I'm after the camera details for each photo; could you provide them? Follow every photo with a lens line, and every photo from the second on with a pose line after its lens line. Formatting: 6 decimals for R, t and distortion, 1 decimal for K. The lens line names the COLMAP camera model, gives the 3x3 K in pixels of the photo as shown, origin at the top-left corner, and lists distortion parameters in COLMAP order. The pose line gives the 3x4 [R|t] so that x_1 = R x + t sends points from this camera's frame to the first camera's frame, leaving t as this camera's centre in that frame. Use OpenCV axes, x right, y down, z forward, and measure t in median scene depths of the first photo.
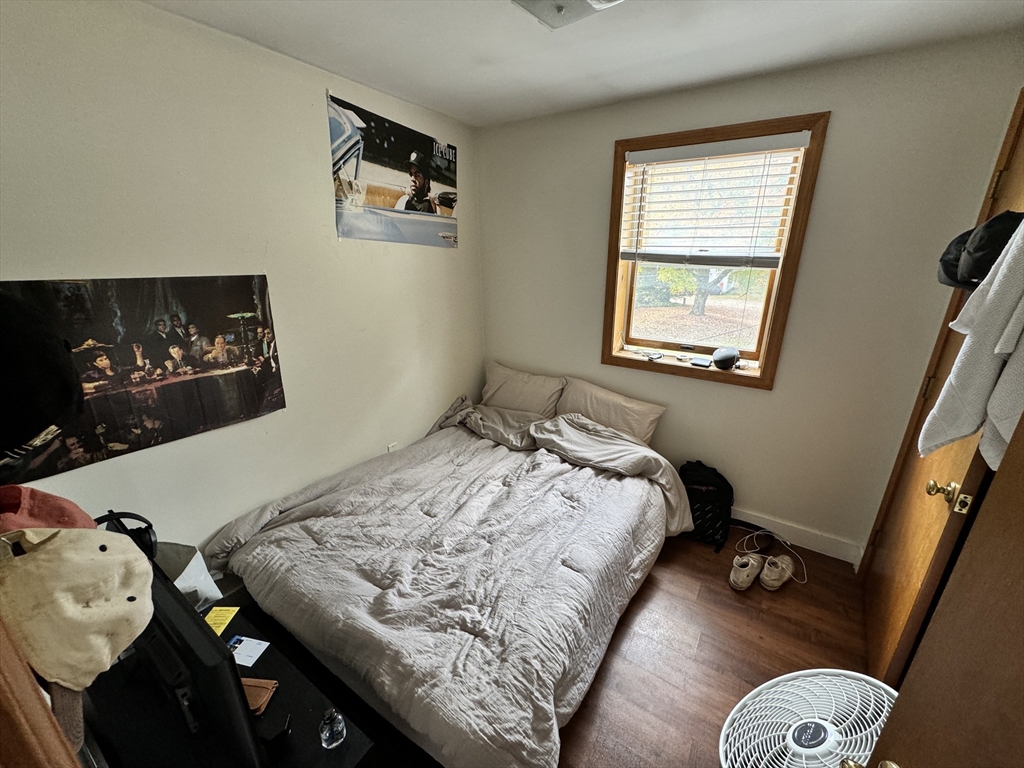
lens RADIAL K [[407.5, 0, 510.3], [0, 407.5, 383.3], [0, 0, 1]] dist [-0.001573, -0.000198]
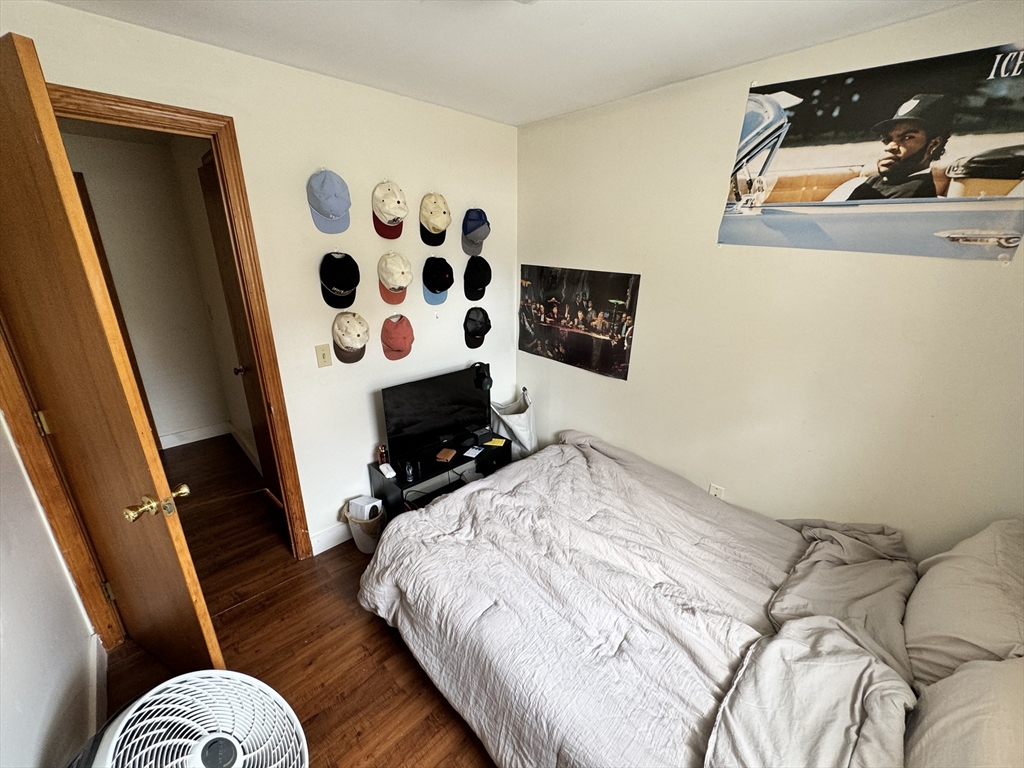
lens RADIAL K [[407.5, 0, 511.3], [0, 407.5, 382.7], [0, 0, 1]] dist [-0.001573, -0.000198]
pose [[-0.215477, 0.309041, -0.926317, 0.681345], [-0.313812, 0.876369, 0.365375, -0.279332], [0.924712, 0.369420, -0.091857, 0.787304]]
